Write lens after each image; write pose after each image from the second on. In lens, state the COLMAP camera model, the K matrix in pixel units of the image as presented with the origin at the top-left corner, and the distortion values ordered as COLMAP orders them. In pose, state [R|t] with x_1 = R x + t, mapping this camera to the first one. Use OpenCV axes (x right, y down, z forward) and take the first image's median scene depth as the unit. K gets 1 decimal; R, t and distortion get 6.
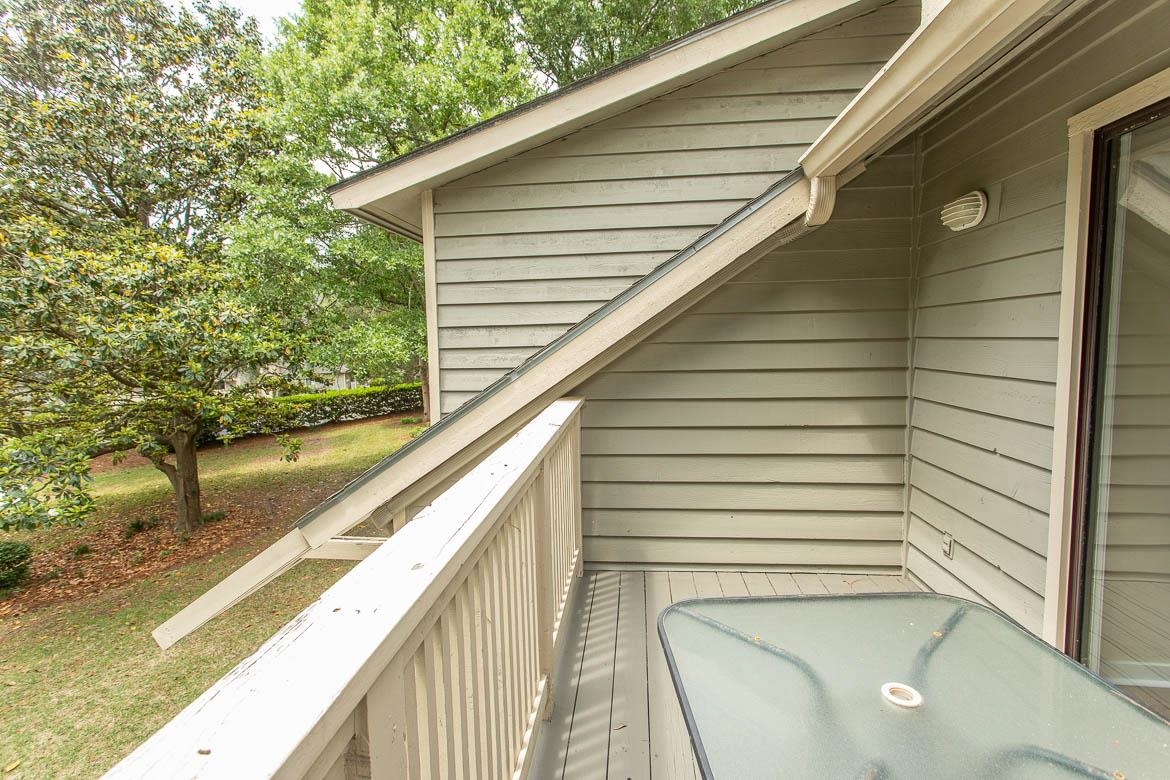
lens RADIAL K [[552.8, 0, 584.3], [0, 552.8, 386.1], [0, 0, 1]] dist [-0.000628, 0.002971]
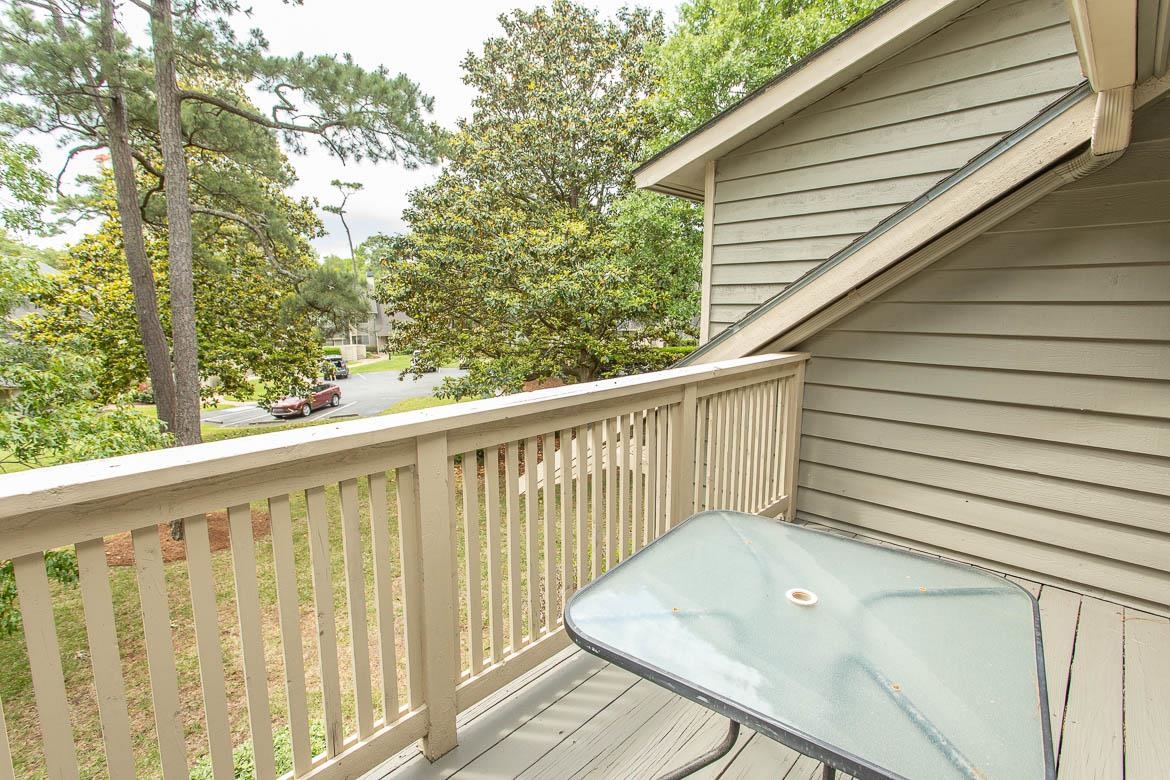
lens RADIAL K [[552.8, 0, 584.3], [0, 552.8, 386.1], [0, 0, 1]] dist [-0.000628, 0.002971]
pose [[0.781527, 0.115008, -0.613180, 0.102561], [-0.070370, 0.992840, 0.096527, 0.003514], [0.619891, -0.032289, 0.784024, -0.023060]]
